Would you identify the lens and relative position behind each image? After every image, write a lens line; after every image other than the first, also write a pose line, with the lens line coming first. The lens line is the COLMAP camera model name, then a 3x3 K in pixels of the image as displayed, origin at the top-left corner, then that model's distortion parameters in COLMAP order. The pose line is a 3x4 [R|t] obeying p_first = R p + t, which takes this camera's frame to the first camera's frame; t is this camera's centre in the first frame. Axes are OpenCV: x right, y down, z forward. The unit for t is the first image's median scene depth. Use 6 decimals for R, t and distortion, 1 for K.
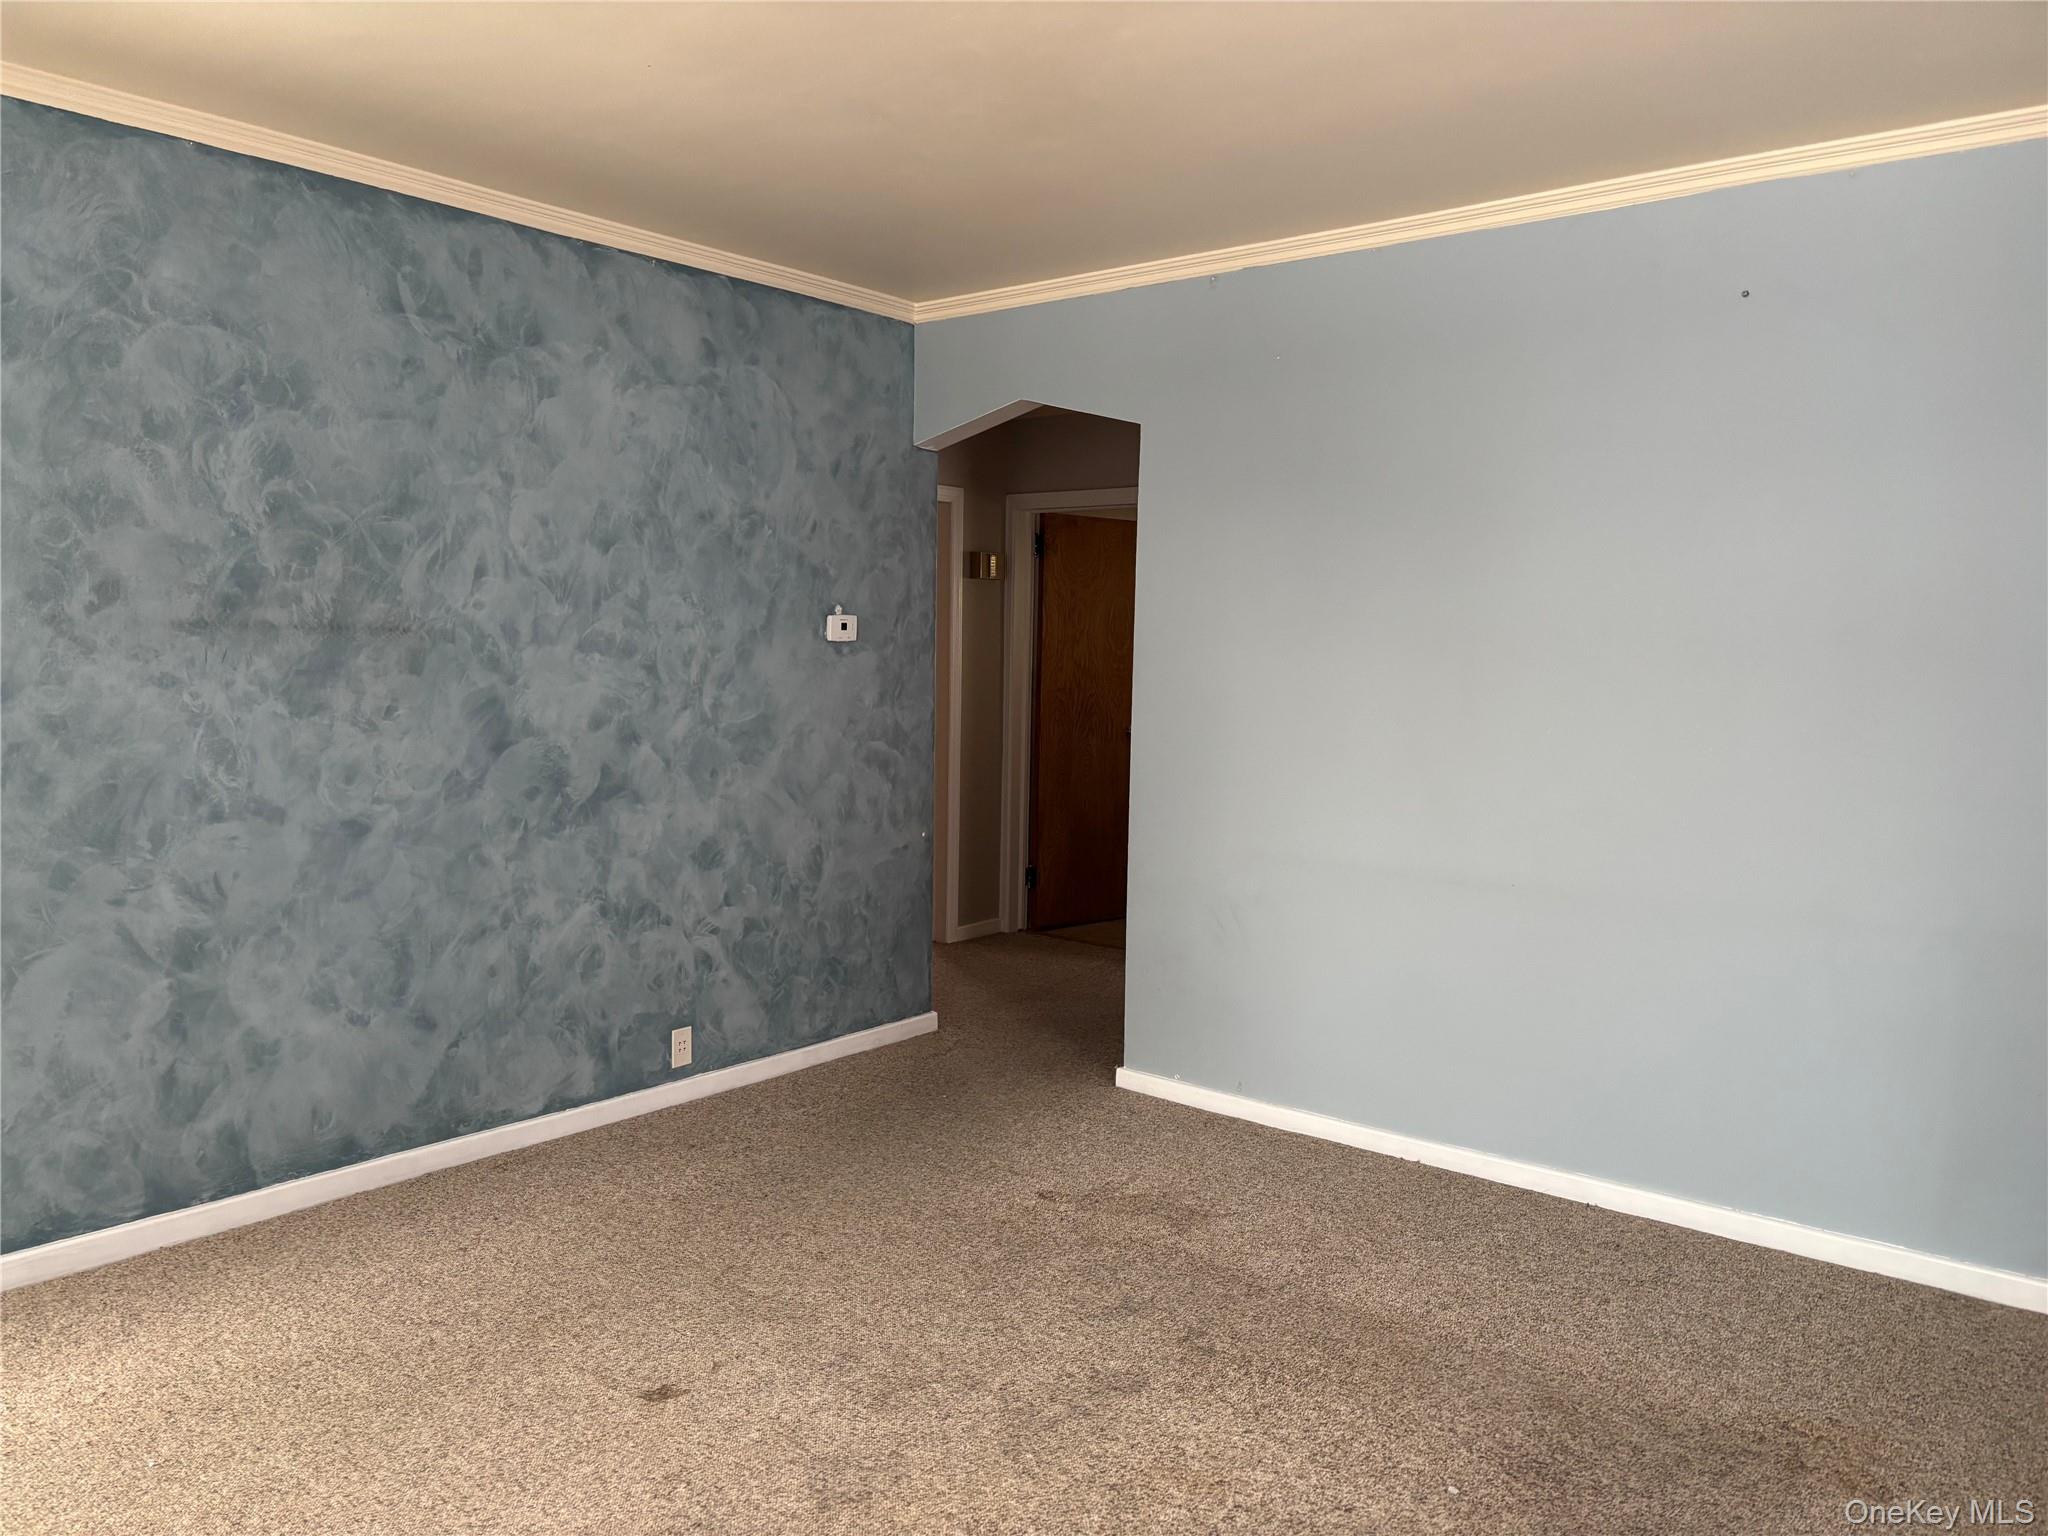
lens RADIAL K [[1533.8, 0, 1015.6], [0, 1533.8, 783.7], [0, 0, 1]] dist [0.027864, -0.040665]
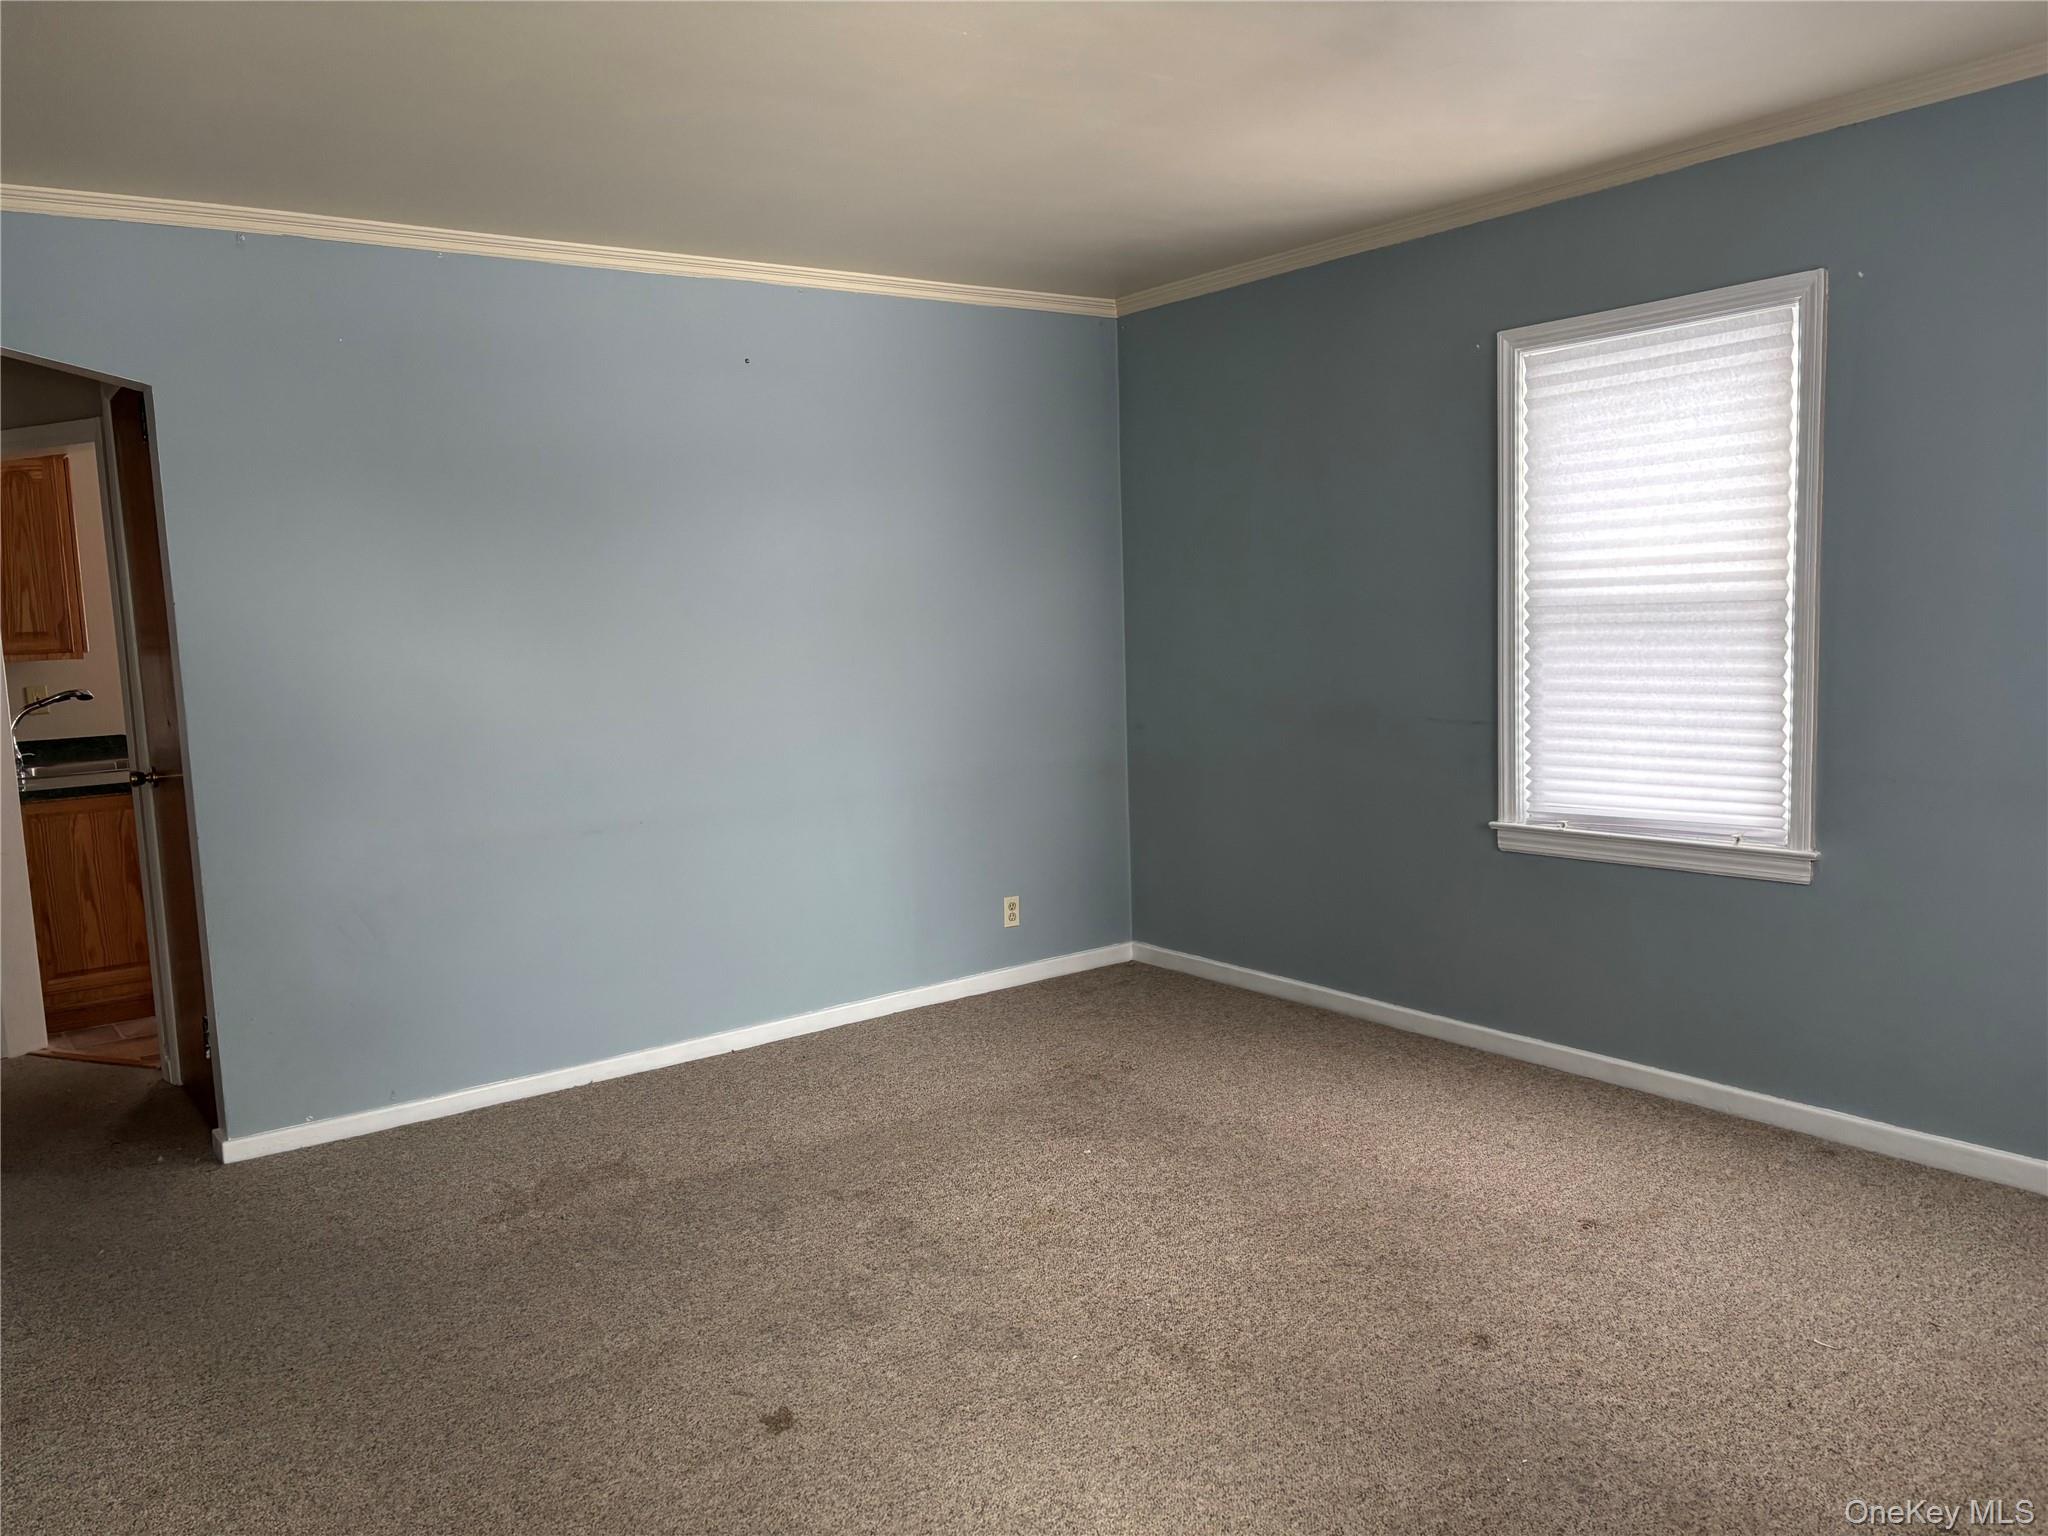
lens RADIAL K [[1533.8, 0, 1008.6], [0, 1533.8, 768.6], [0, 0, 1]] dist [0.027864, -0.040665]
pose [[0.246168, -0.134860, 0.959799, -0.843071], [0.136341, 0.985244, 0.103467, -0.066436], [-0.959590, 0.105389, 0.260923, 0.456307]]
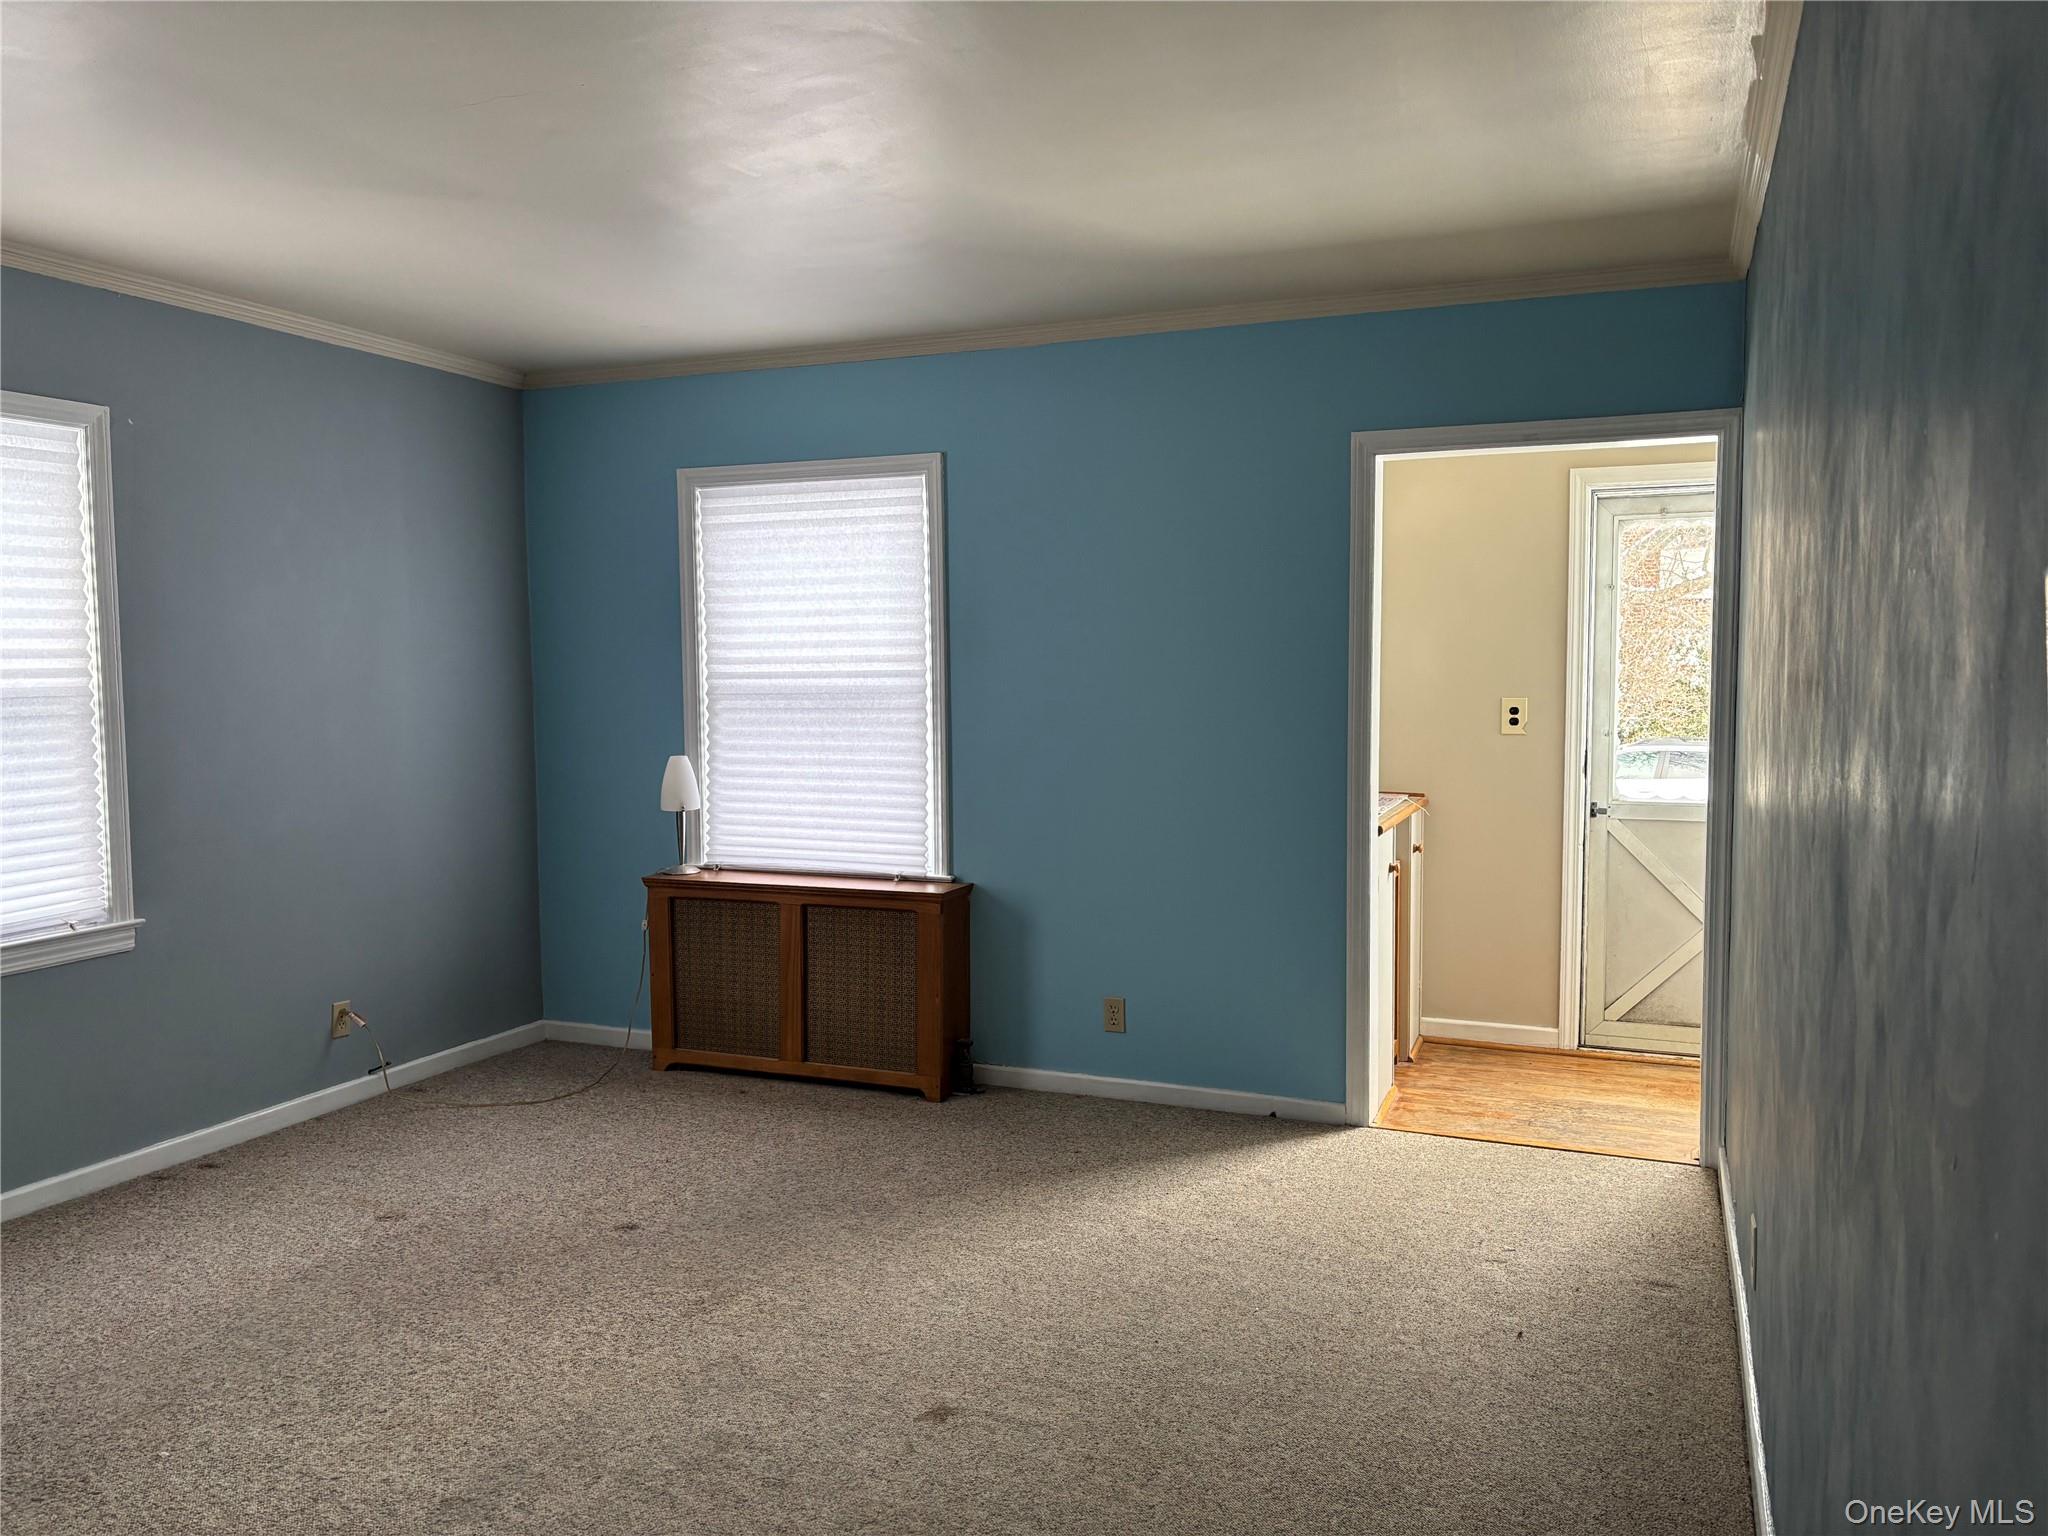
lens RADIAL K [[1533.8, 0, 1023.6], [0, 1533.8, 761.1], [0, 0, 1]] dist [0.027864, -0.040665]
pose [[-0.958060, 0.003022, -0.286550, 0.008173], [-0.041815, 0.987768, 0.150220, -0.155064], [0.283499, 0.155902, -0.946215, 1.535952]]
